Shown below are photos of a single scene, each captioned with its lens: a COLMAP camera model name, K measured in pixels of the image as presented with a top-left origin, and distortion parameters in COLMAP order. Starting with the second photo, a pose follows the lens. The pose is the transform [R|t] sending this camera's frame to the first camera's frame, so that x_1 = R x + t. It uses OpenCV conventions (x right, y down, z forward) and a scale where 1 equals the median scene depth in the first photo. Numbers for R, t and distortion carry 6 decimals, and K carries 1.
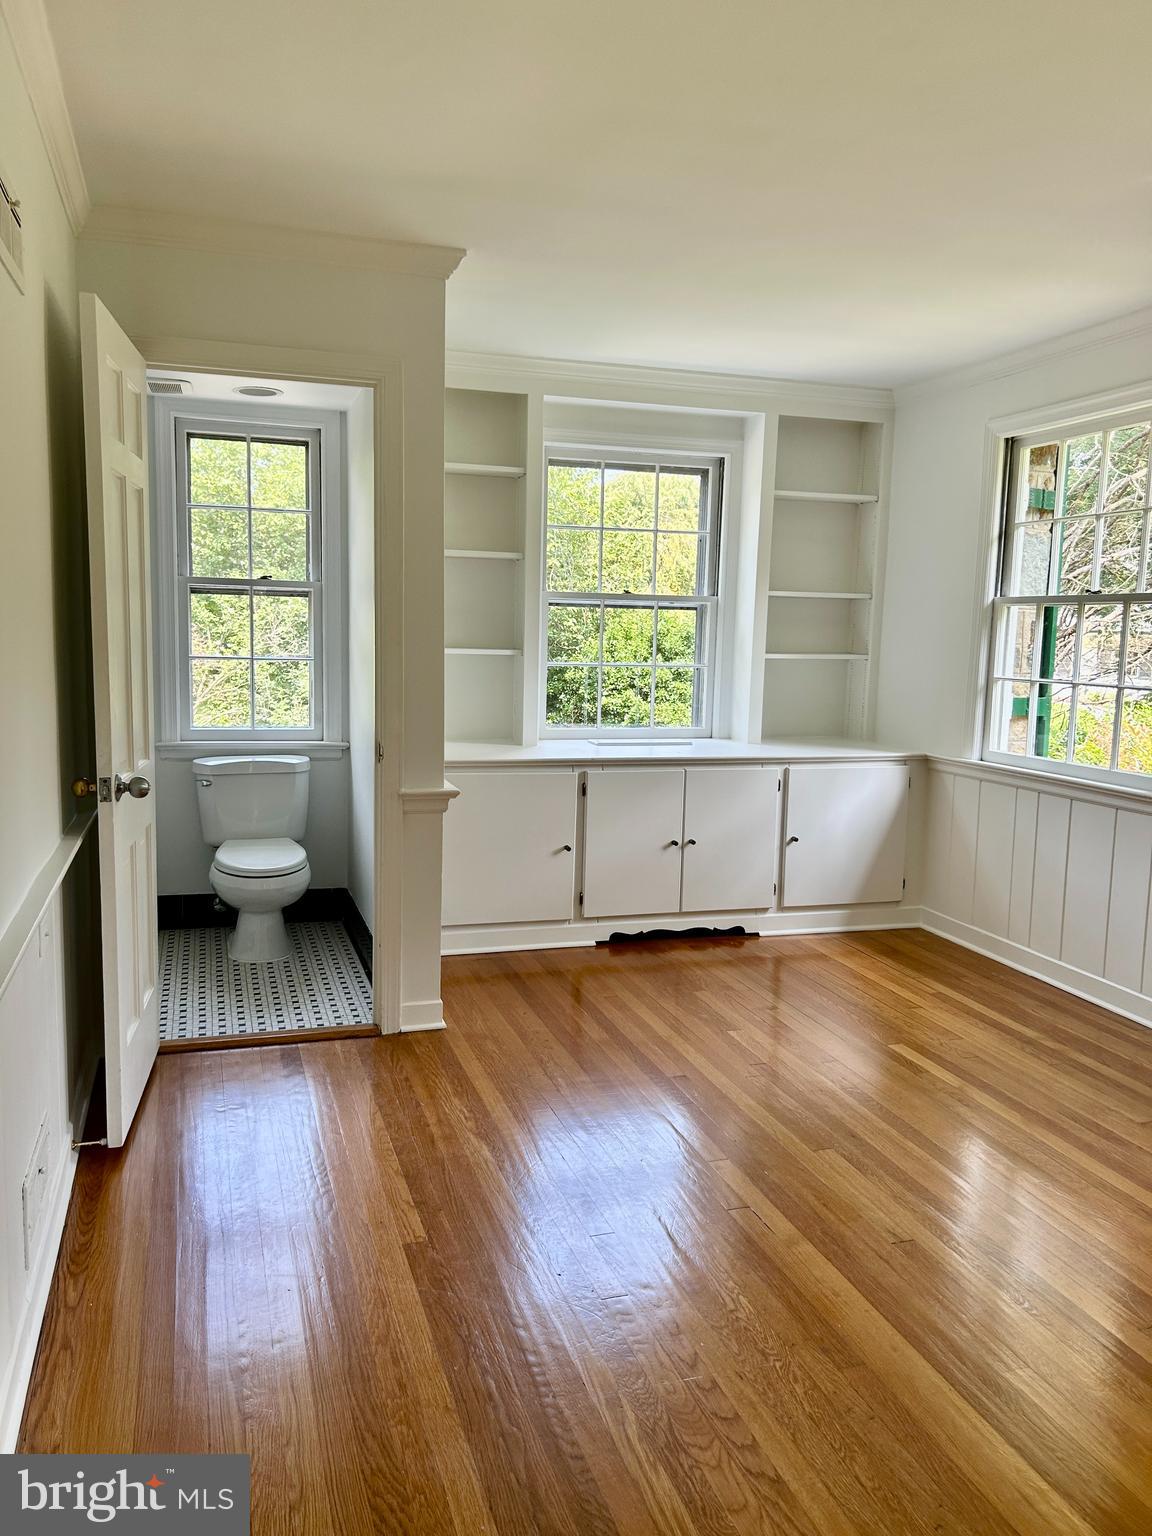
lens RADIAL K [[1165.2, 0, 570.9], [0, 1165.2, 785.9], [0, 0, 1]] dist [0.006160, 0.001989]
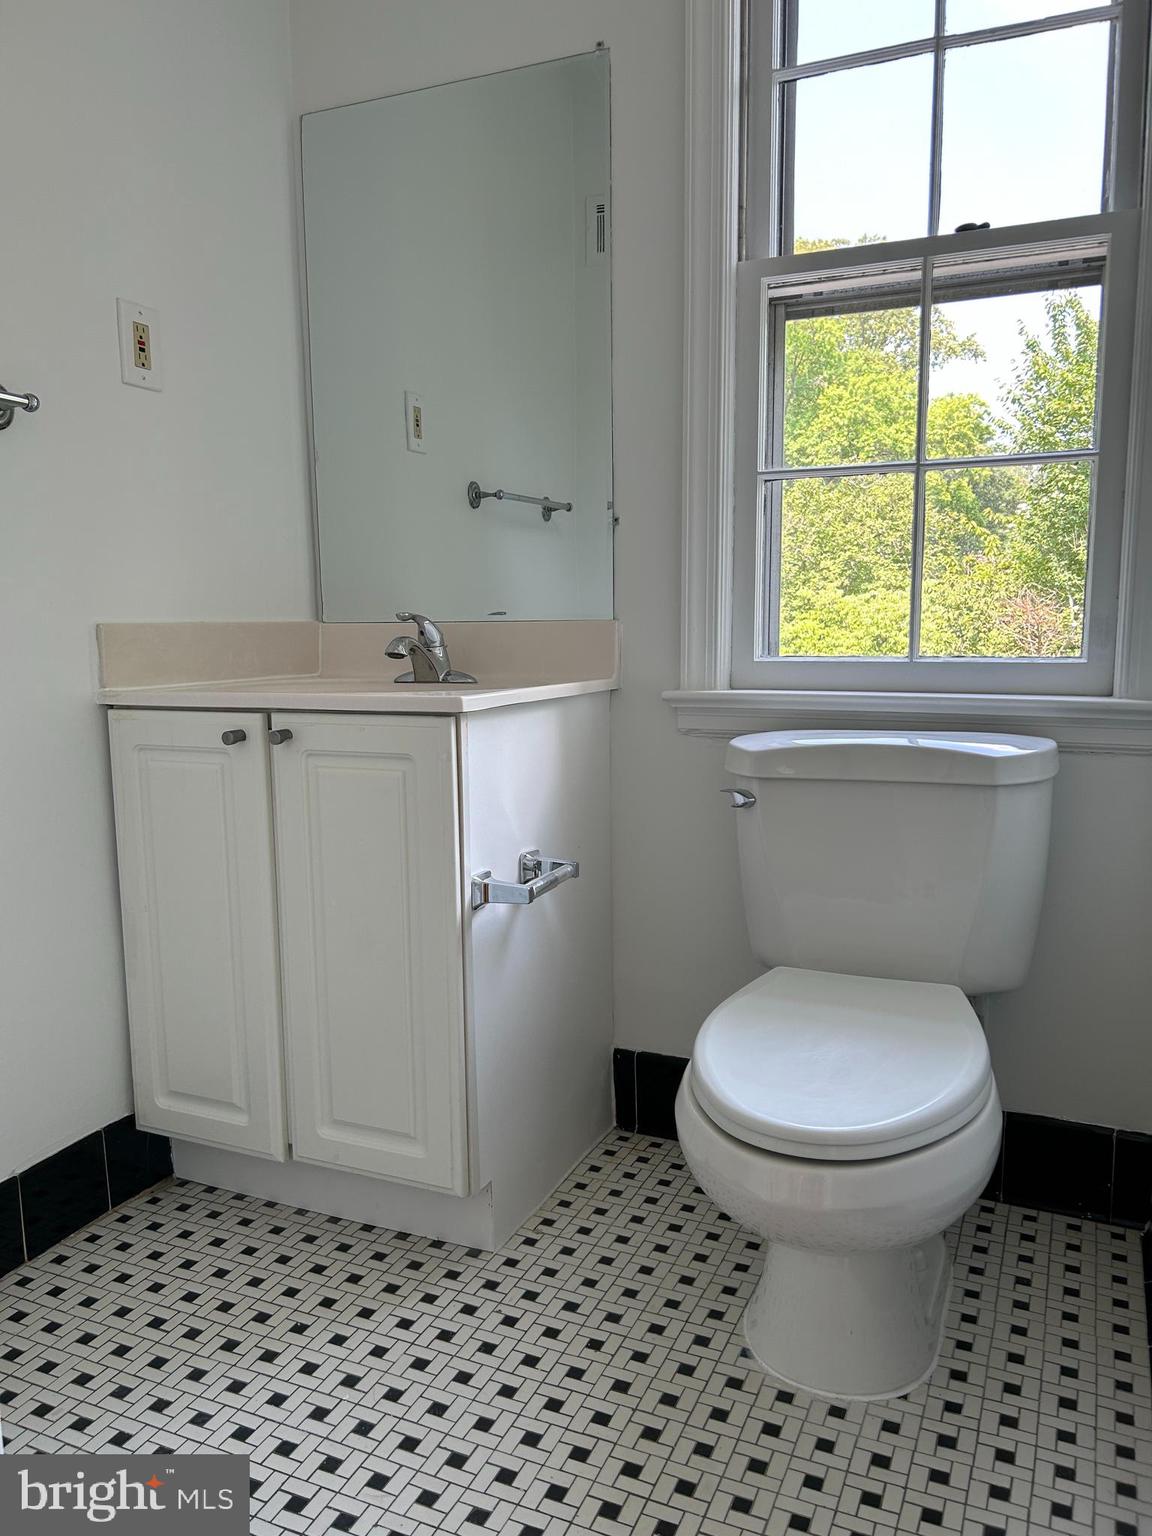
lens RADIAL K [[1165.2, 0, 570.9], [0, 1165.2, 785.9], [0, 0, 1]] dist [0.006160, 0.001989]
pose [[0.750841, 0.063732, -0.657401, -0.120276], [-0.059253, 0.997820, 0.029060, -0.014397], [0.657820, 0.017134, 0.752980, 0.717556]]
